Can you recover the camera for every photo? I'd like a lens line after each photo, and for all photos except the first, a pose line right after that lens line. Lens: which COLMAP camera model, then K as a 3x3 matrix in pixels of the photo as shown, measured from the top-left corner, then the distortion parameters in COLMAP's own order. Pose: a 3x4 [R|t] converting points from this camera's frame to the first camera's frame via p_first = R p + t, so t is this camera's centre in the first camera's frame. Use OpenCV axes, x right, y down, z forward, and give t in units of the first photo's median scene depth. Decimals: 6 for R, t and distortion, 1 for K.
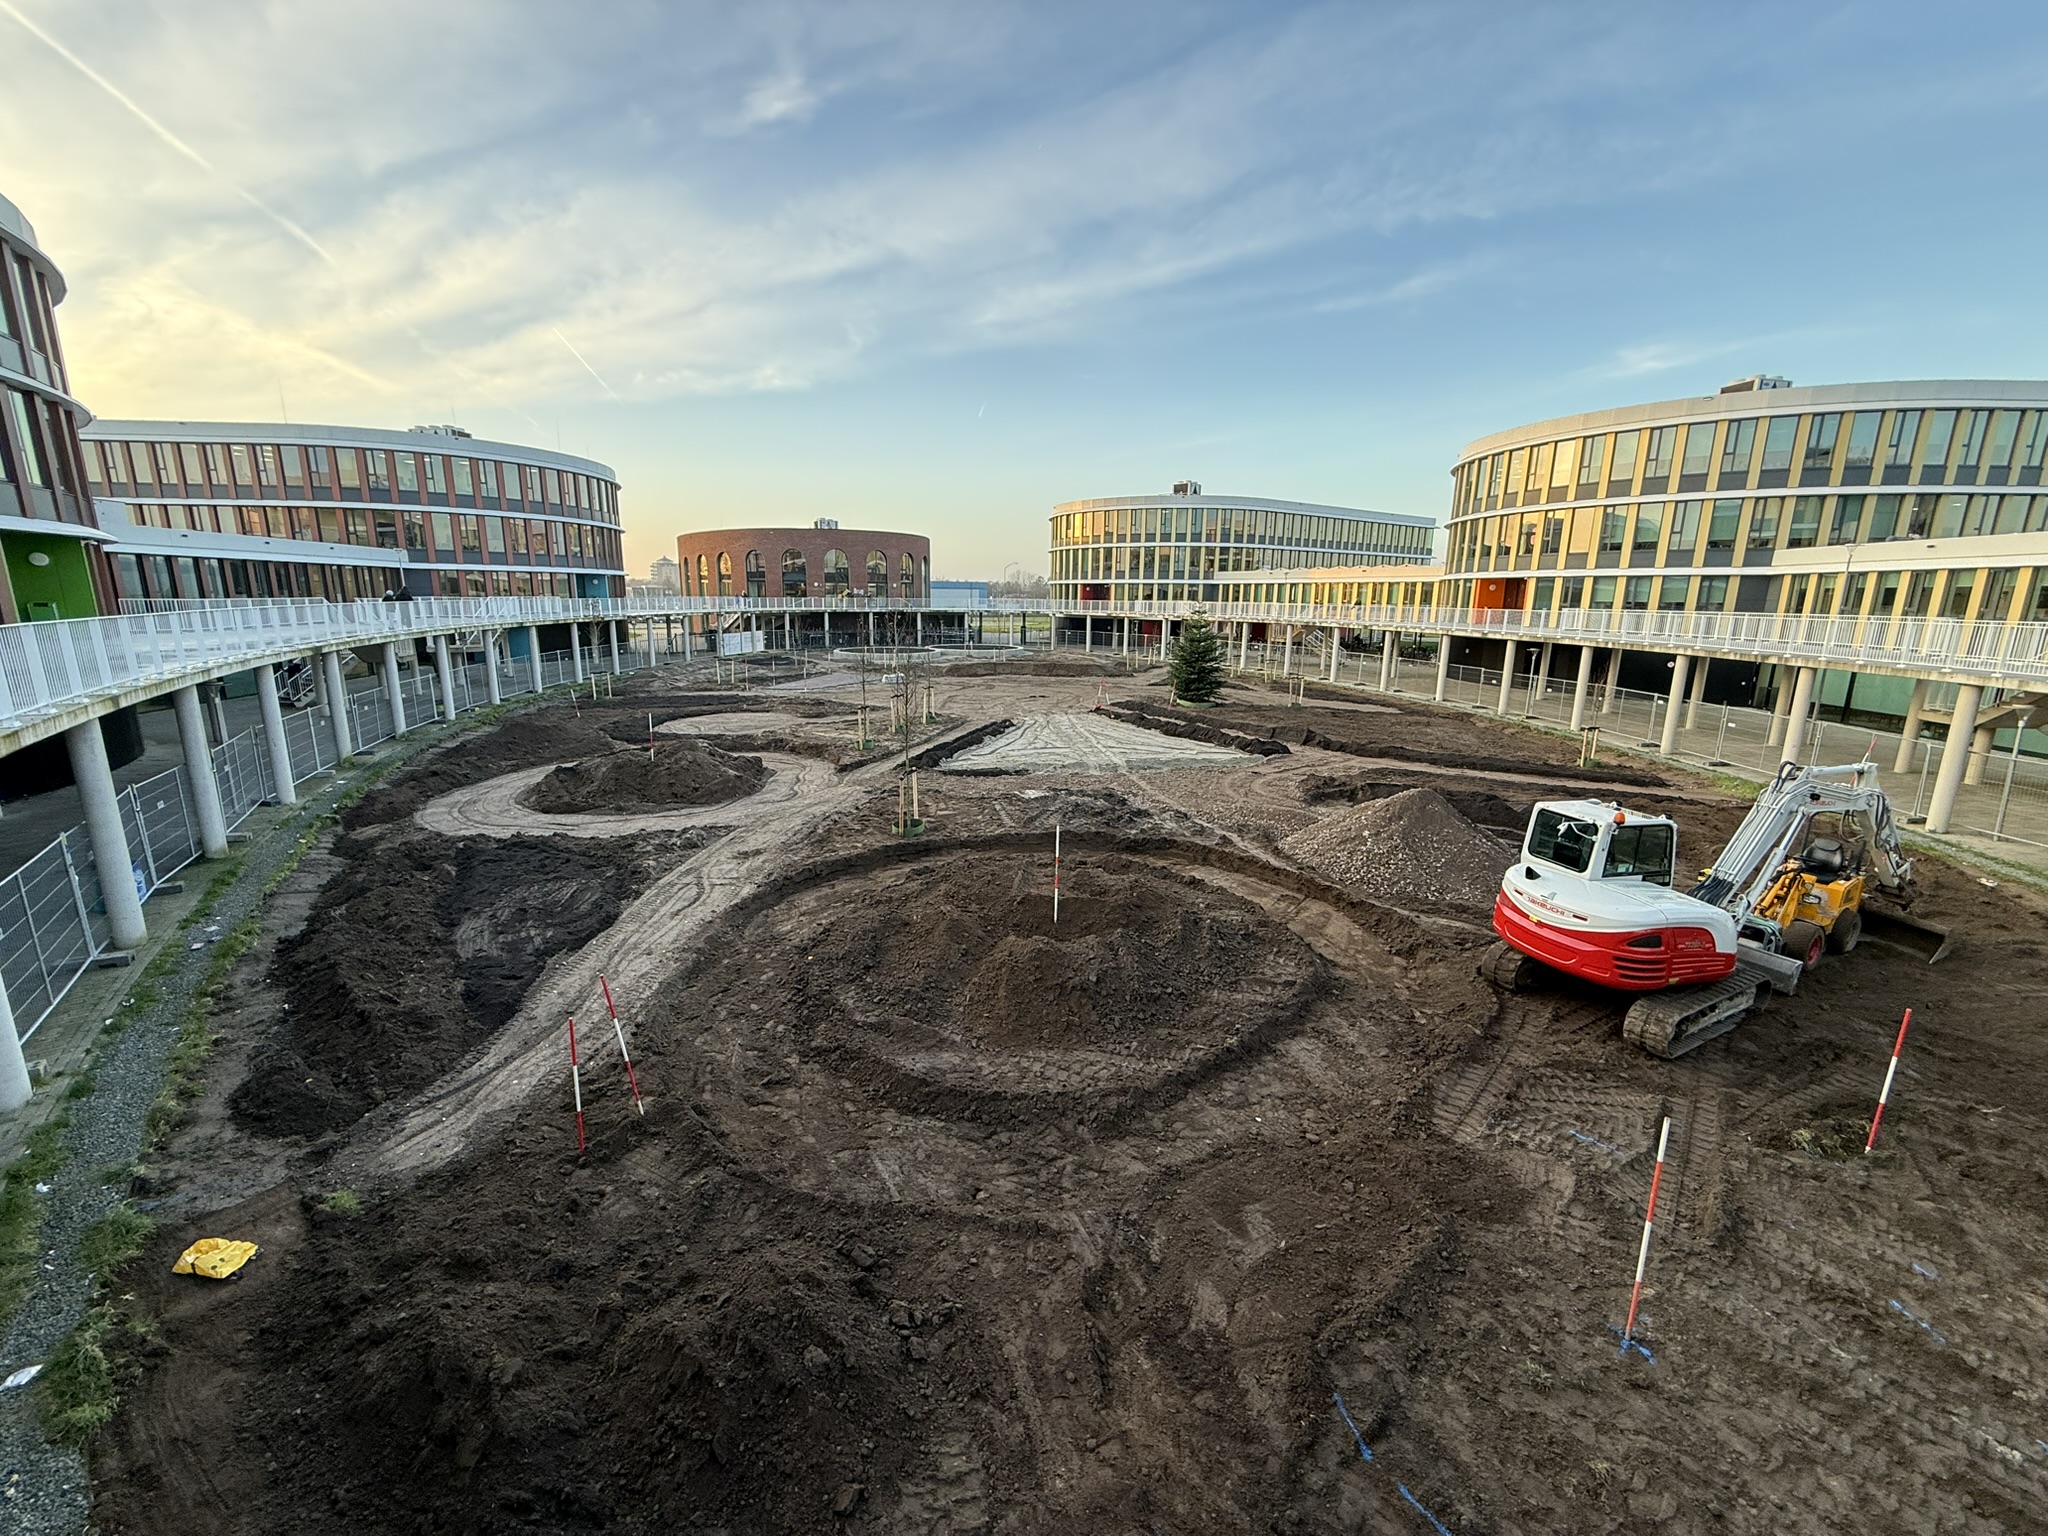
lens RADIAL K [[809.2, 0, 1019.1], [0, 809.2, 770.0], [0, 0, 1]] dist [0.003189, -0.001137]
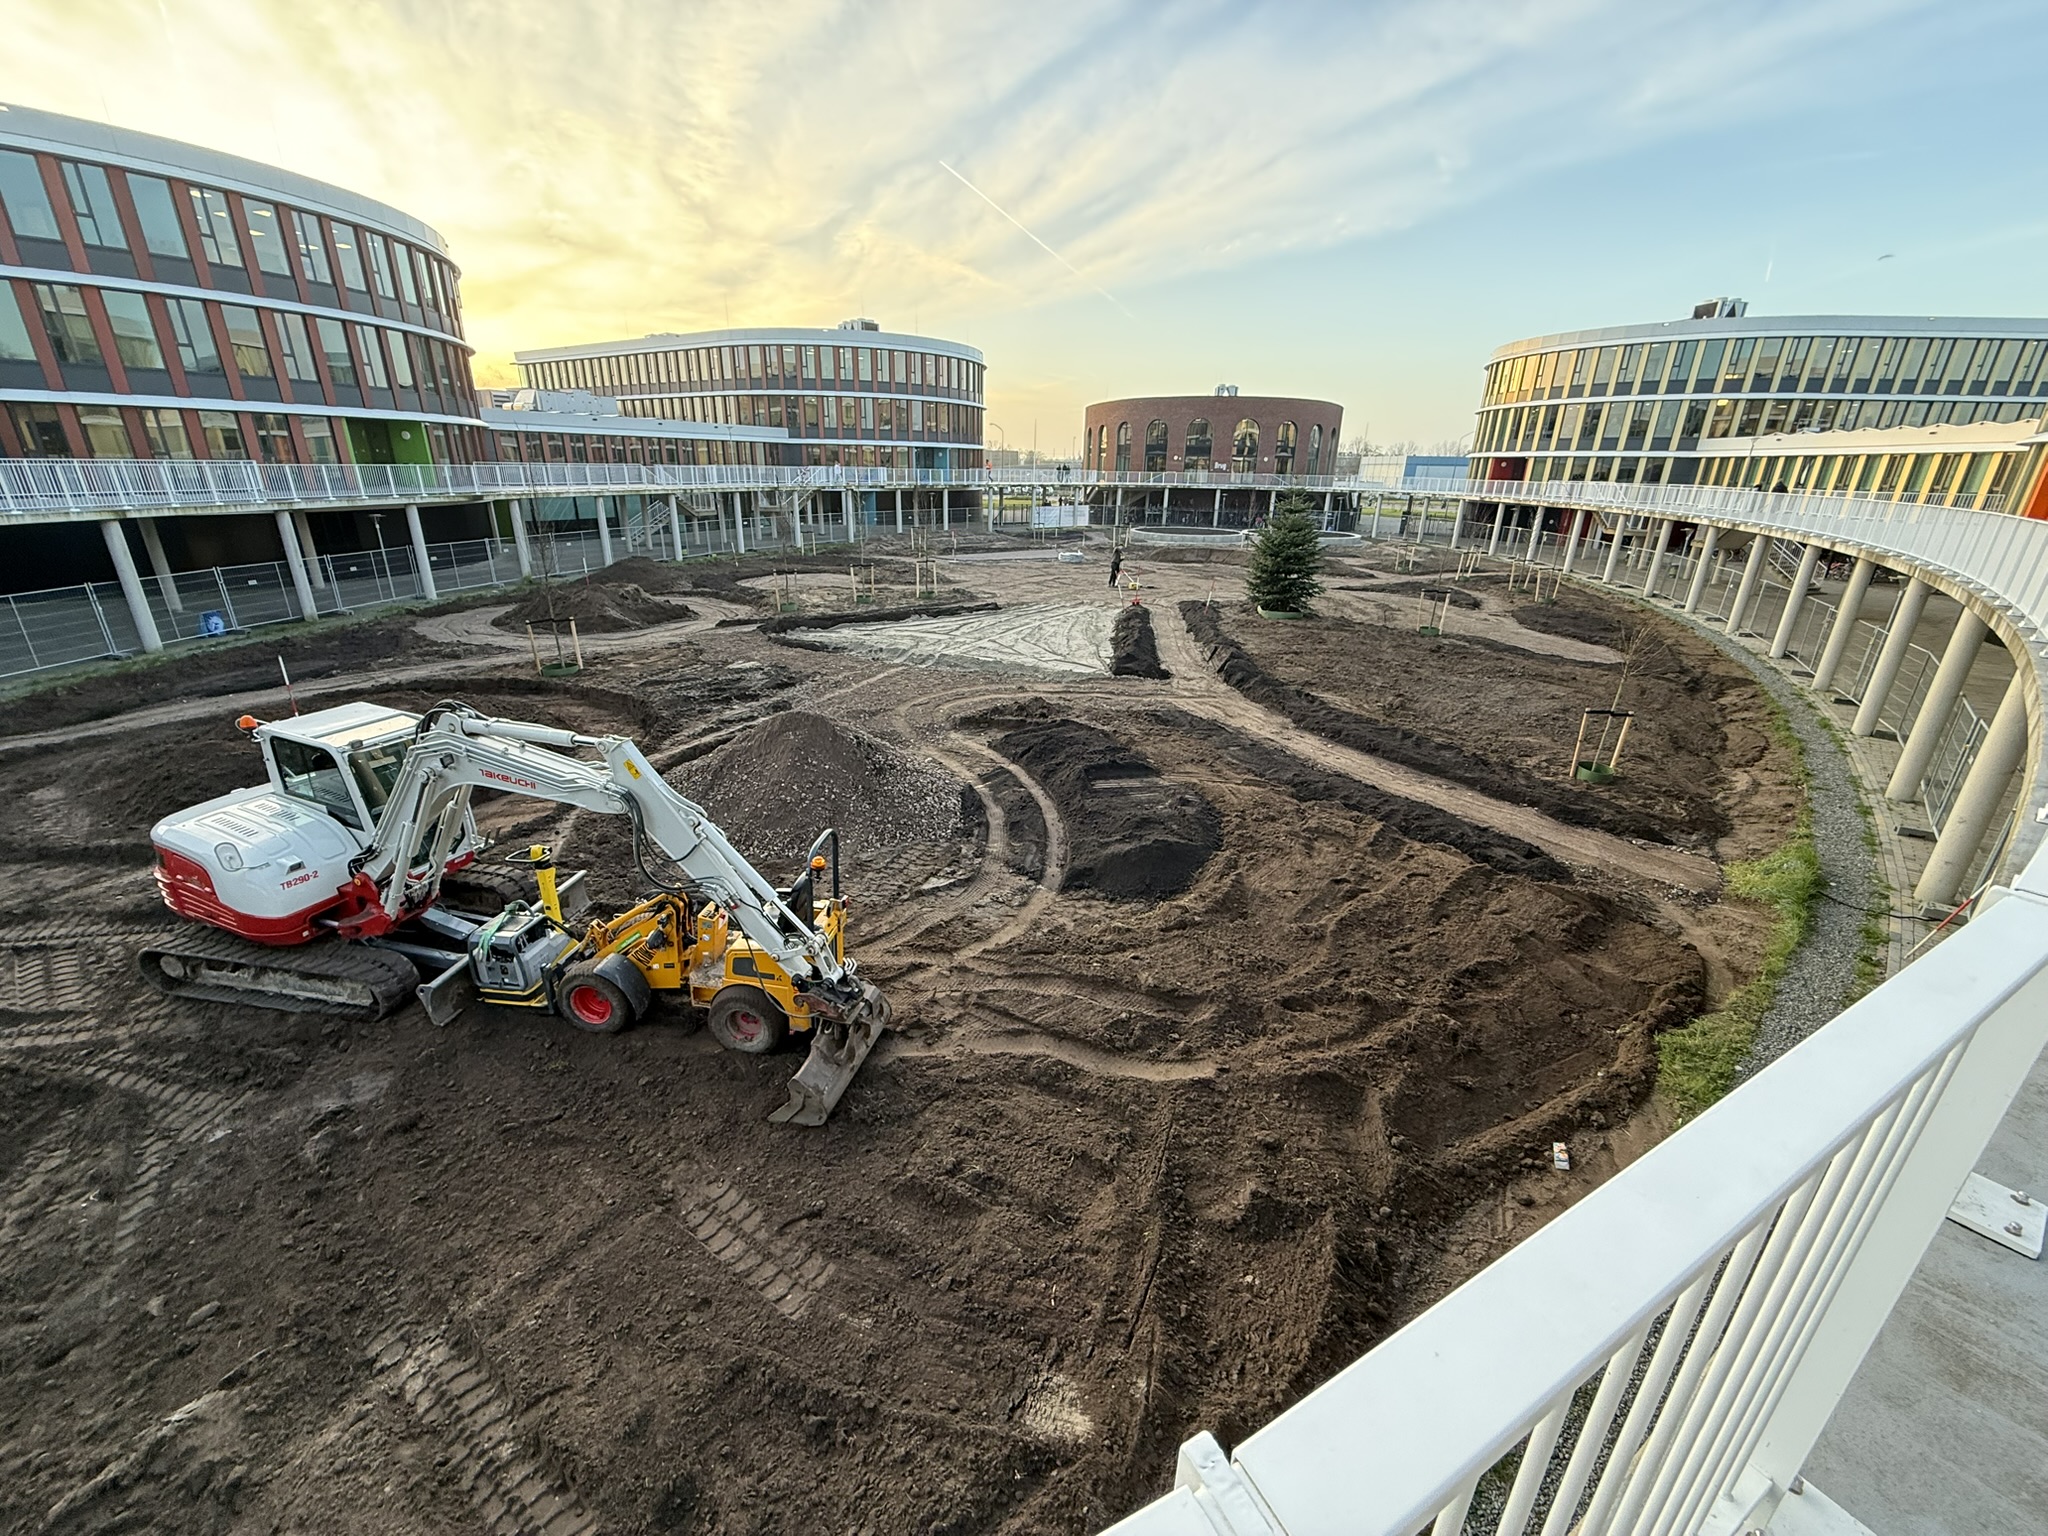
lens RADIAL K [[809.2, 0, 1020.6], [0, 809.2, 765.7], [0, 0, 1]] dist [0.003189, -0.001137]
pose [[0.796615, 0.215087, -0.564926, 0.354868], [-0.137687, 0.974552, 0.176890, -0.030184], [0.588597, -0.063130, 0.805958, 0.155422]]
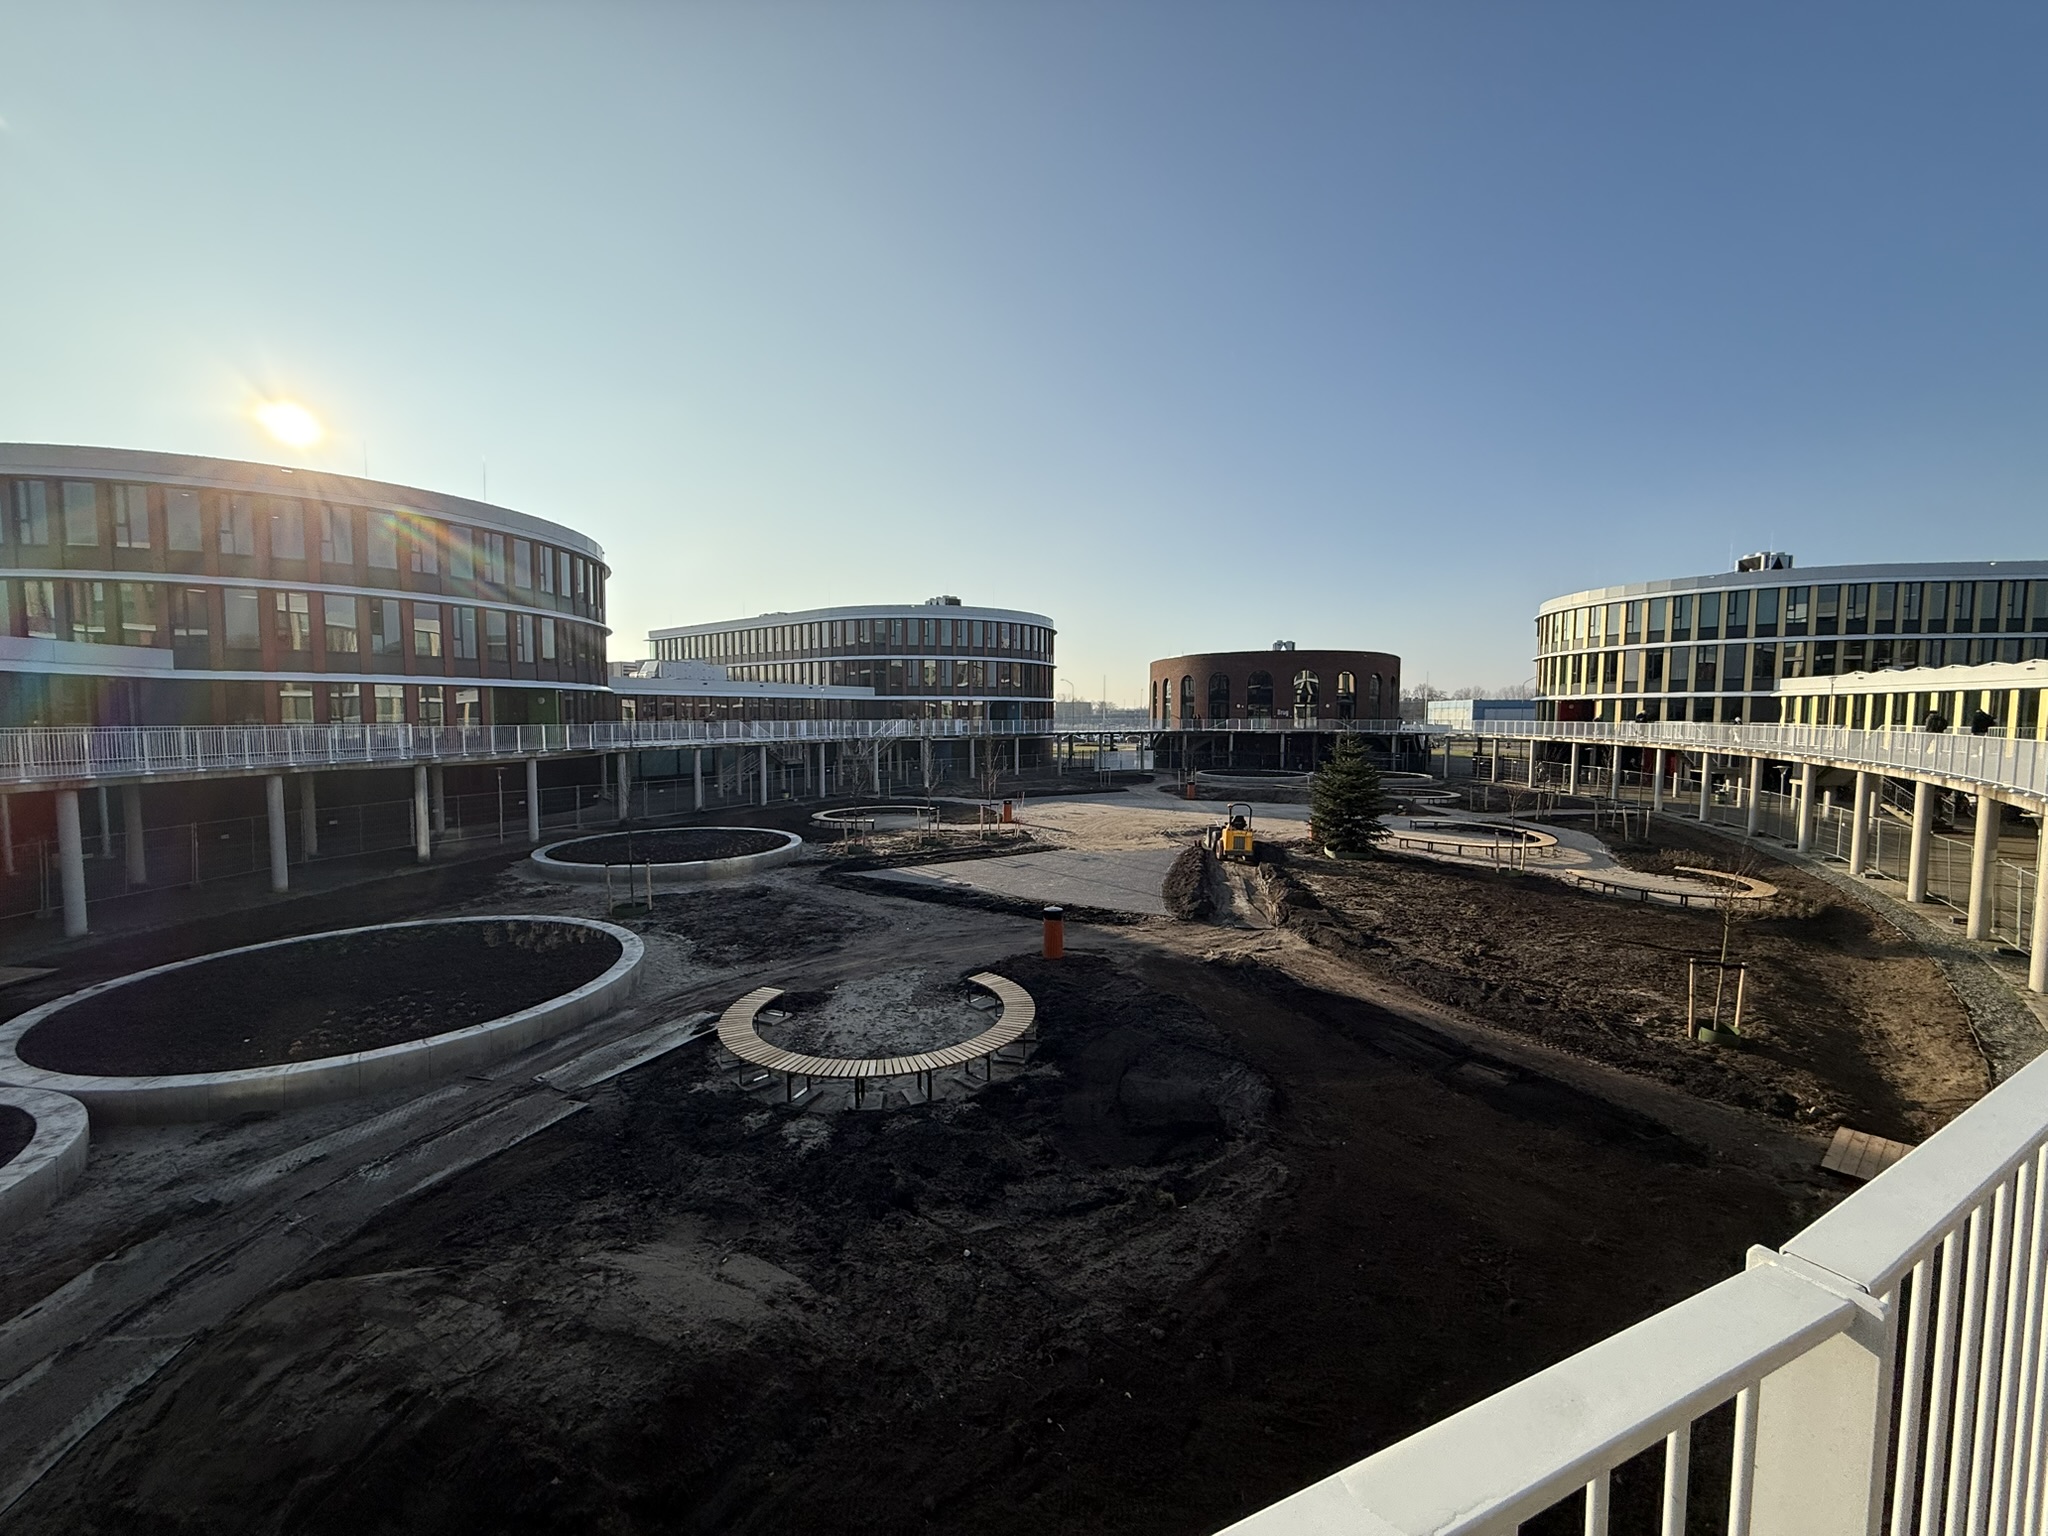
lens RADIAL K [[809.2, 0, 1019.2], [0, 809.2, 767.5], [0, 0, 1]] dist [0.003189, -0.001137]
pose [[0.737583, 0.035029, -0.674347, 0.361940], [-0.136357, 0.985807, -0.097935, -0.032225], [0.661345, 0.164187, 0.731891, 0.162830]]
